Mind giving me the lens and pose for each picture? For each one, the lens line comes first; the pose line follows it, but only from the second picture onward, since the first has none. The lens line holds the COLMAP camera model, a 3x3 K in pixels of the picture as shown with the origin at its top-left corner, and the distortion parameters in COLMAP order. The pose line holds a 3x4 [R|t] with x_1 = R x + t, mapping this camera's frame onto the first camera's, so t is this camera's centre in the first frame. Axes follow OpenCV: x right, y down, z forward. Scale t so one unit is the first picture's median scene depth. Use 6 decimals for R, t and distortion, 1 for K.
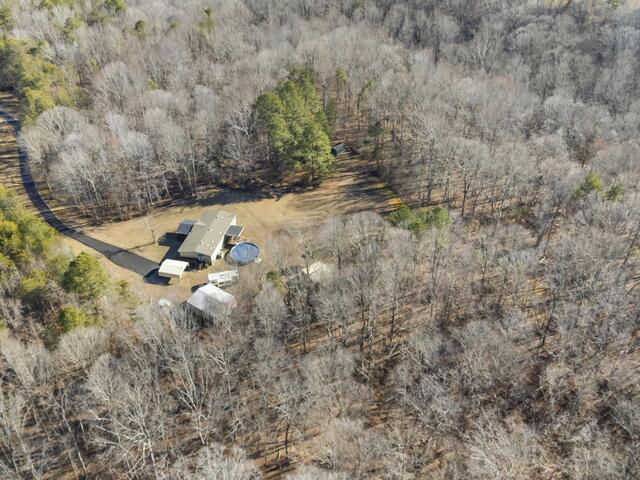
lens RADIAL K [[638.4, 0, 320.0], [0, 638.4, 240.0], [0, 0, 1]] dist [0.121447, -0.031116]
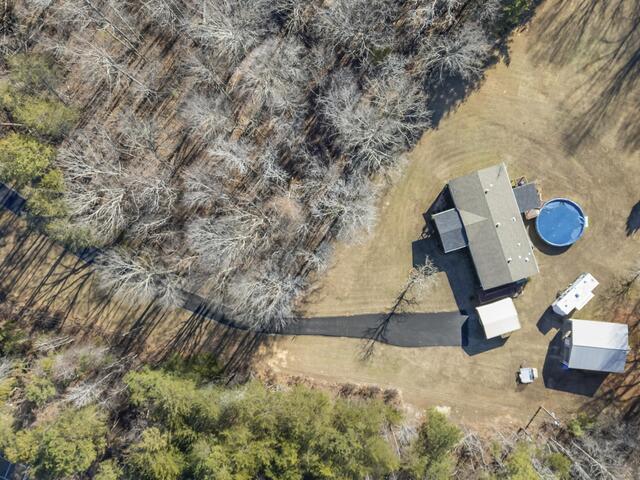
lens RADIAL K [[638.4, 0, 320.0], [0, 638.4, 240.0], [0, 0, 1]] dist [0.121447, -0.031116]
pose [[0.852872, -0.522001, 0.011152, -0.294807], [0.312284, 0.527110, 0.790338, -0.480947], [-0.418435, -0.670574, 0.612570, 0.618679]]
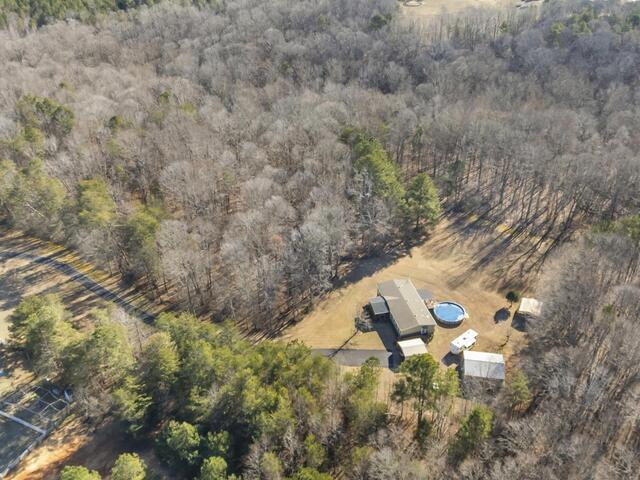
lens RADIAL K [[638.4, 0, 320.0], [0, 638.4, 240.0], [0, 0, 1]] dist [0.121447, -0.031116]
pose [[0.885262, -0.255006, 0.388951, -0.566440], [0.285231, 0.958230, -0.020954, -0.106293], [-0.367361, 0.129490, 0.921020, 0.146245]]
